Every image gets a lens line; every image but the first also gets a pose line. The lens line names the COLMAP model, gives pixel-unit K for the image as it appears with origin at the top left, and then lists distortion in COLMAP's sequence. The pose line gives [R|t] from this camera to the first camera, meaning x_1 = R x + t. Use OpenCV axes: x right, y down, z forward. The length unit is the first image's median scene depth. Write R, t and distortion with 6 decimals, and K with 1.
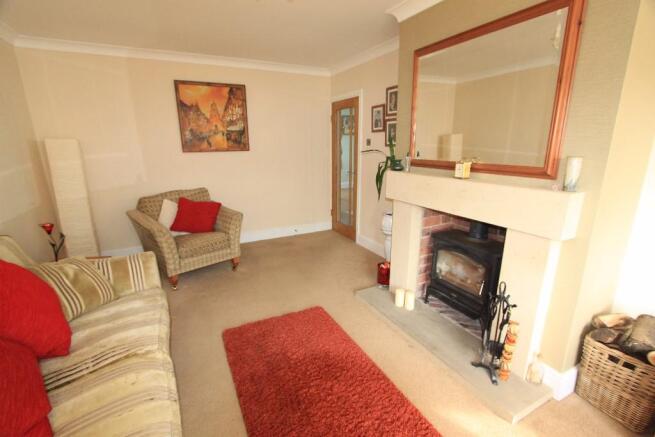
lens RADIAL K [[302.9, 0, 327.5], [0, 302.9, 218.5], [0, 0, 1]] dist [-0.013978, 0.000080]
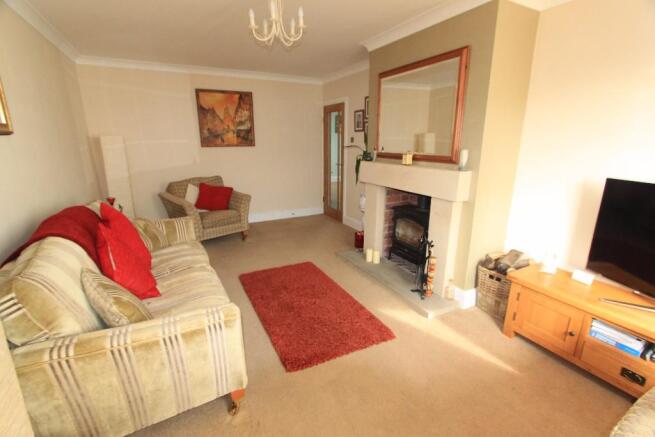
lens RADIAL K [[302.9, 0, 327.5], [0, 302.9, 218.5], [0, 0, 1]] dist [-0.013978, 0.000080]
pose [[0.999968, 0.004892, 0.006398, 0.040521], [-0.004945, 0.999954, 0.008274, 0.082580], [-0.006357, -0.008306, 0.999945, -0.328051]]
